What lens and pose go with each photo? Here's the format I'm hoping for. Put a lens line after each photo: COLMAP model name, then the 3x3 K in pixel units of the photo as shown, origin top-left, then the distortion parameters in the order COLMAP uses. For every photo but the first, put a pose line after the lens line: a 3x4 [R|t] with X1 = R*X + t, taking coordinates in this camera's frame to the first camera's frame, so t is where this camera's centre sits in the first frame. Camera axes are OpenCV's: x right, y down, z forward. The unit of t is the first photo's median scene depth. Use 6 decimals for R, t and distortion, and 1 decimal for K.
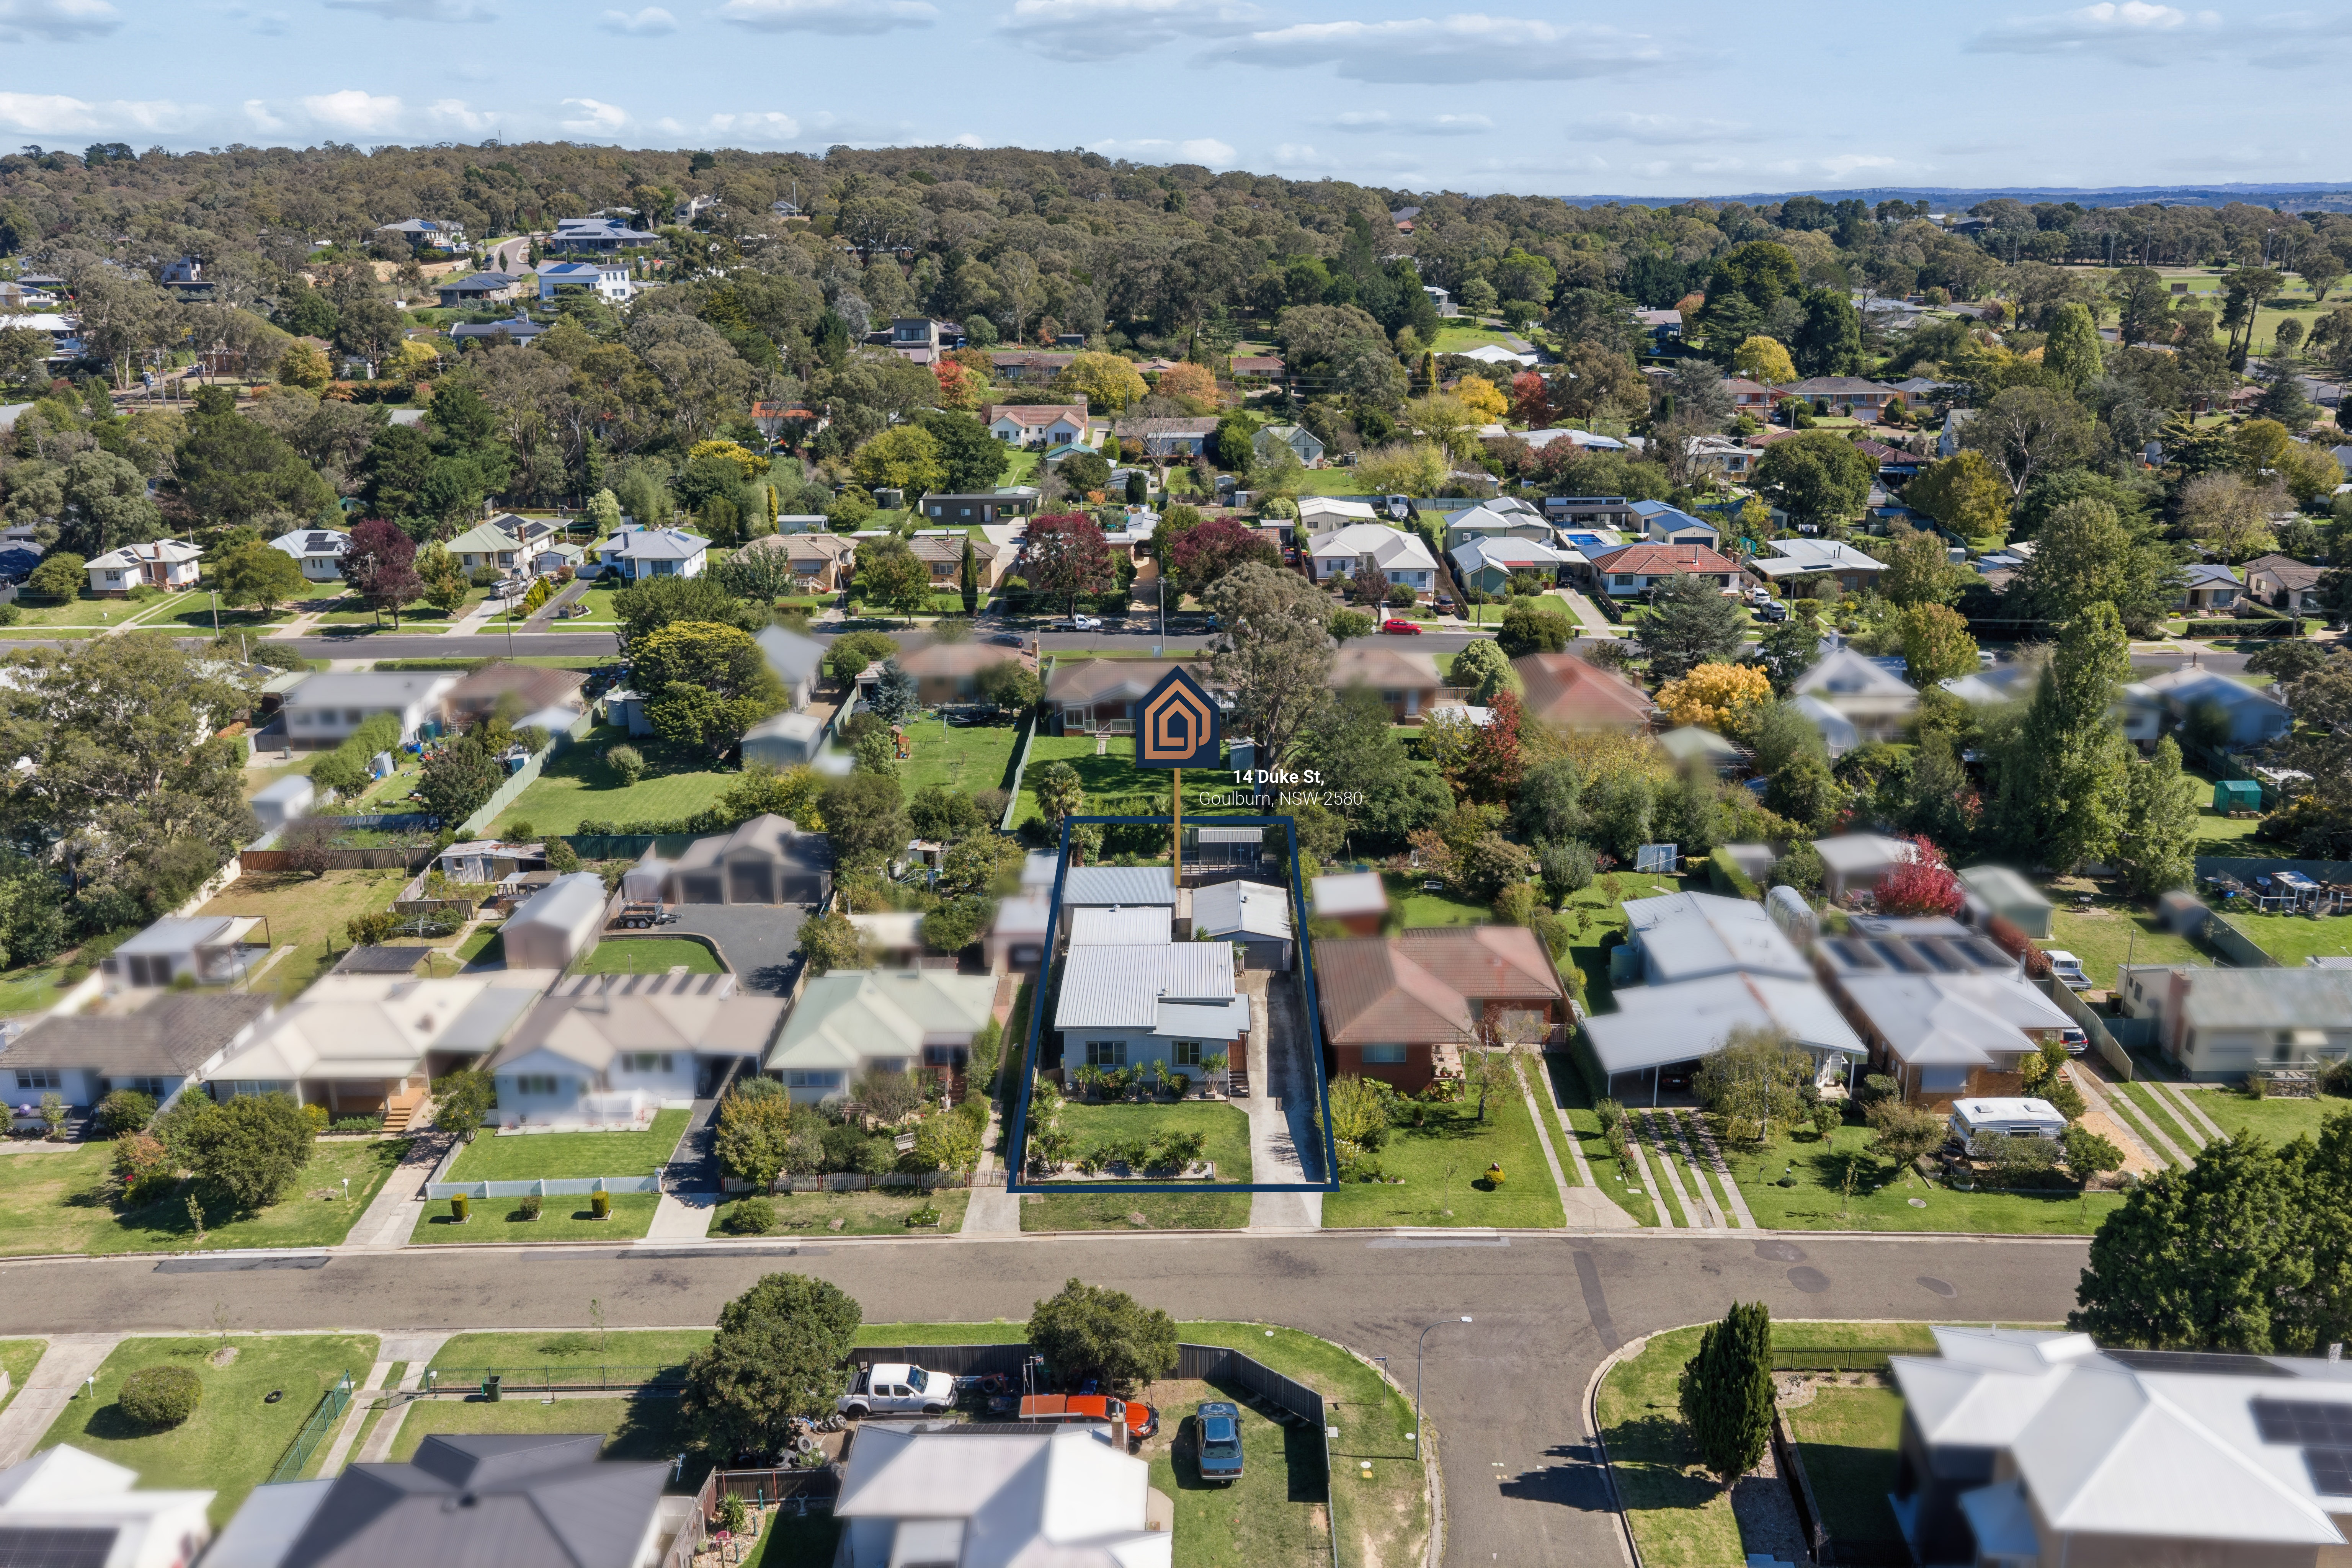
lens RADIAL K [[1903.7, 0, 1177.6], [0, 1903.7, 958.0], [0, 0, 1]] dist [0.009830, -0.011669]
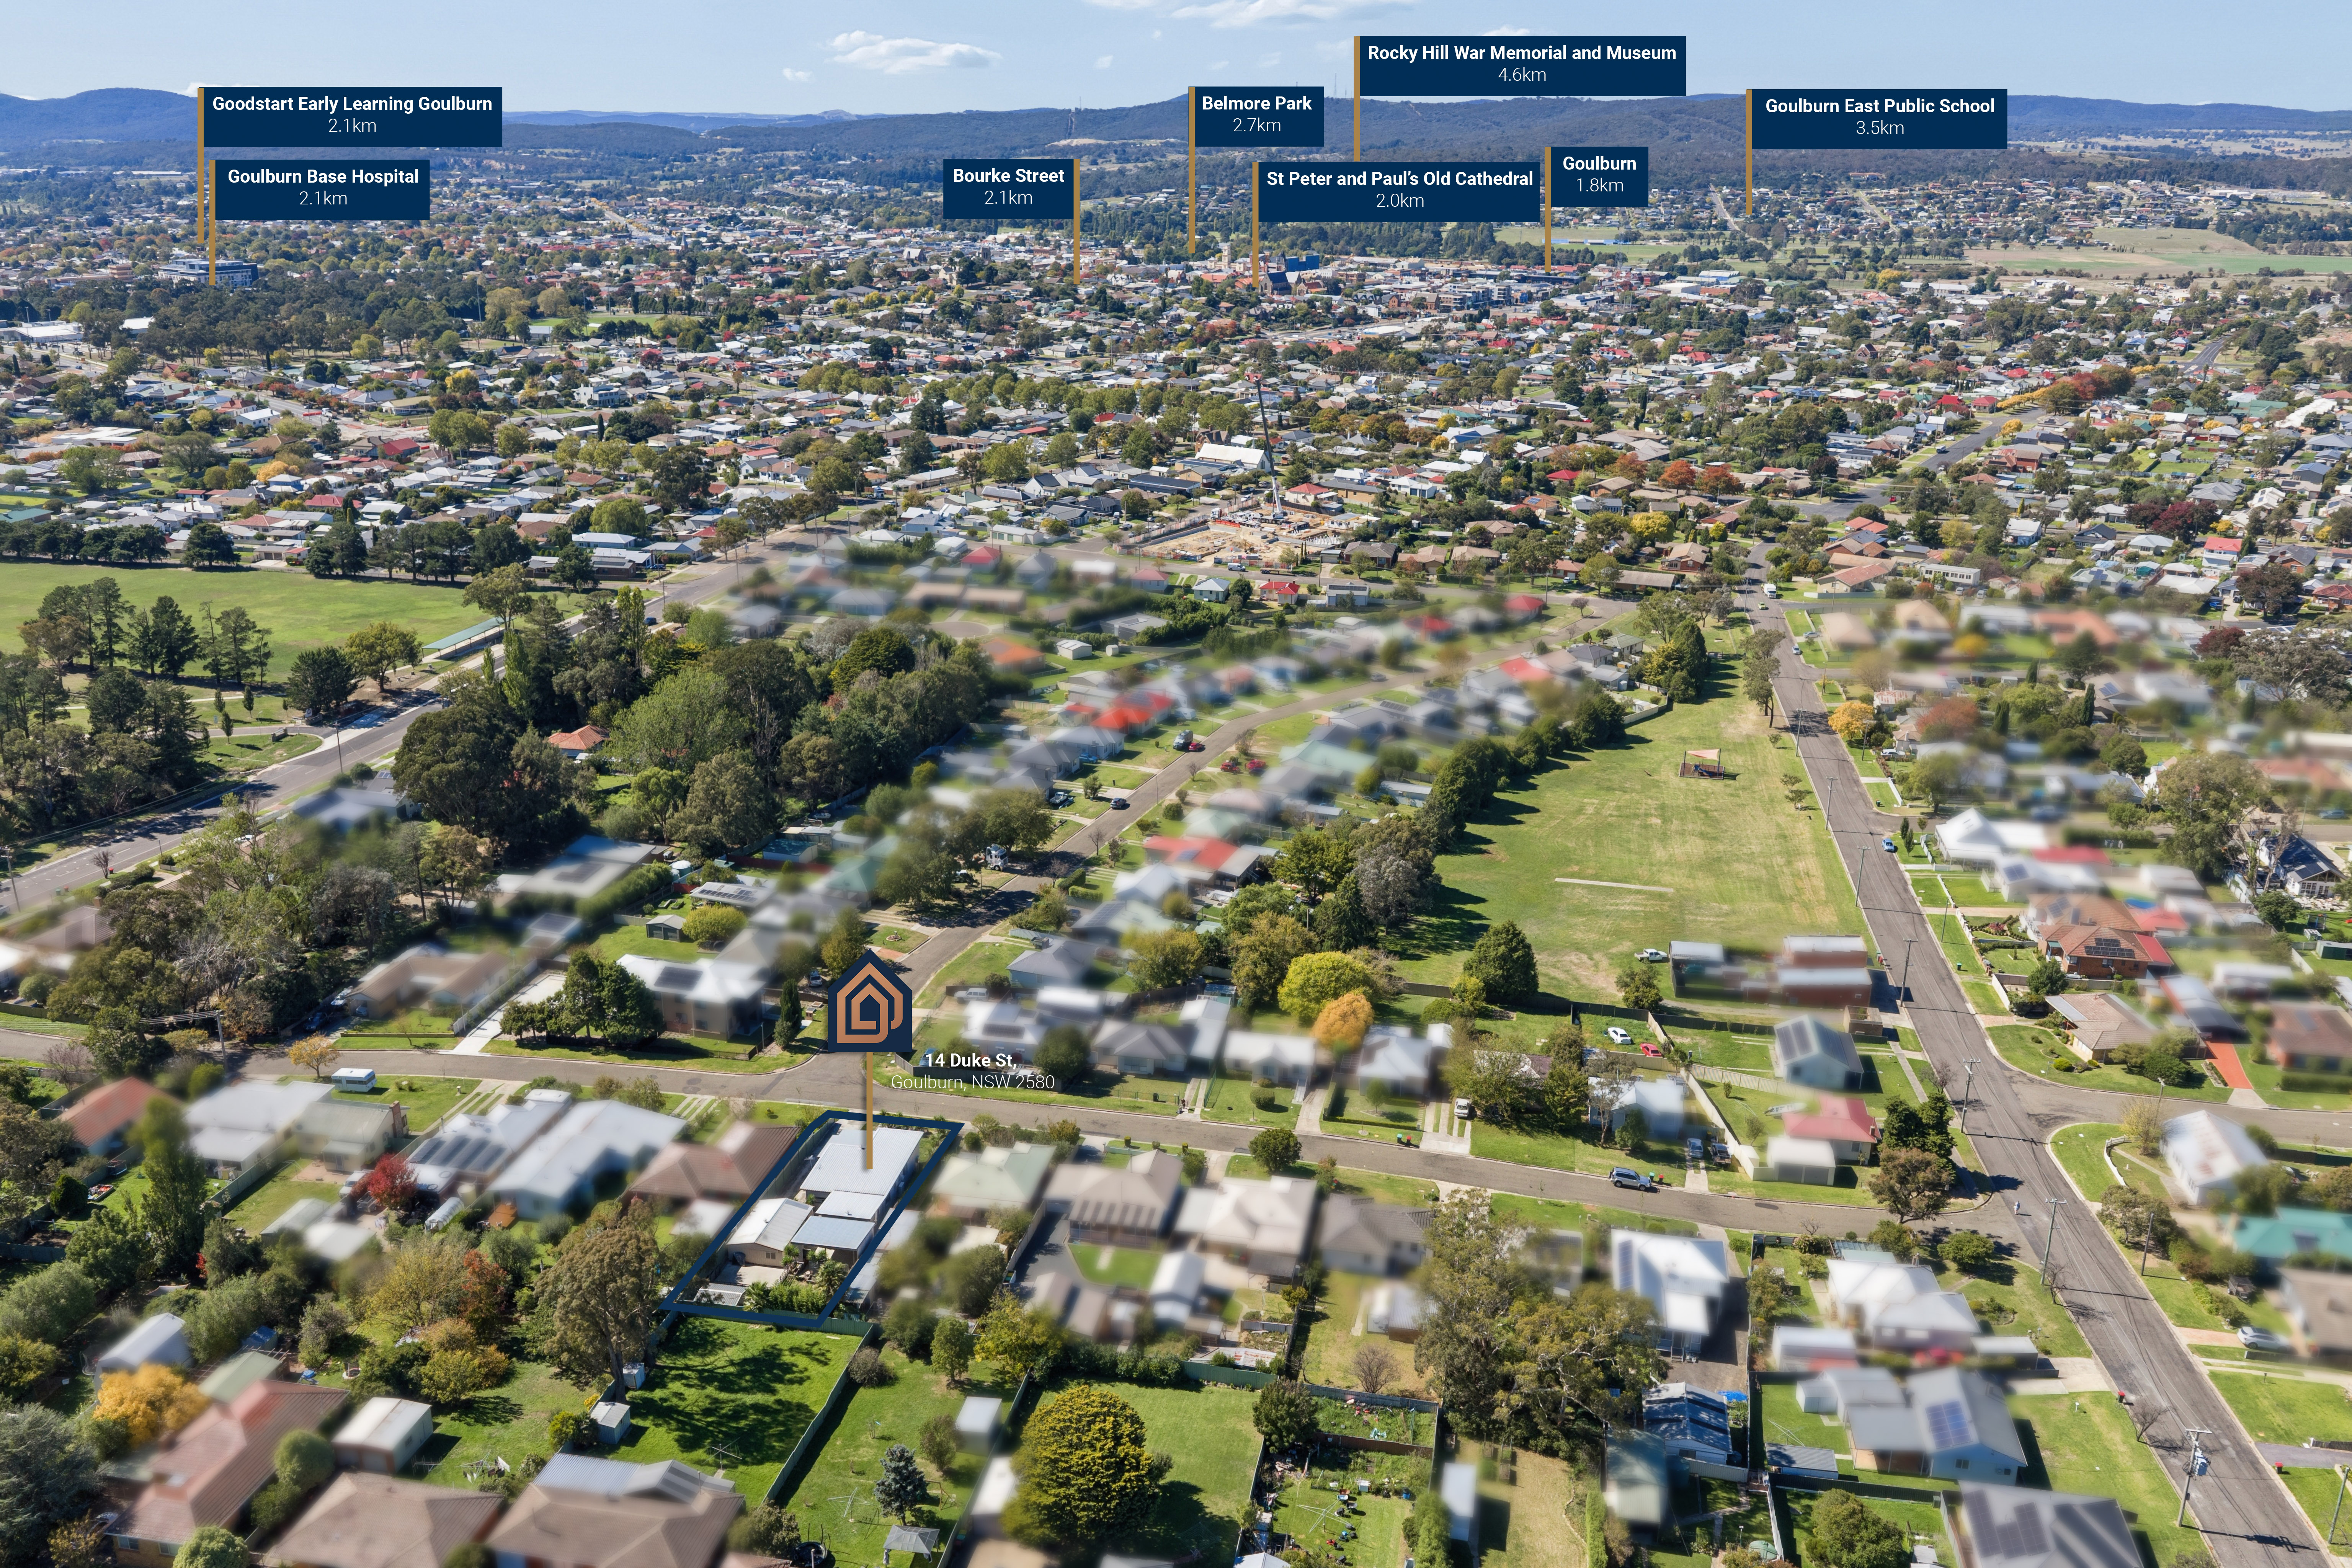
lens RADIAL K [[1903.7, 0, 1177.6], [0, 1903.7, 958.0], [0, 0, 1]] dist [0.009830, -0.011669]
pose [[-0.984947, -0.059742, 0.162203, -0.723144], [0.069927, 0.720450, 0.689973, -1.649628], [-0.158079, 0.690929, -0.705428, 2.467618]]
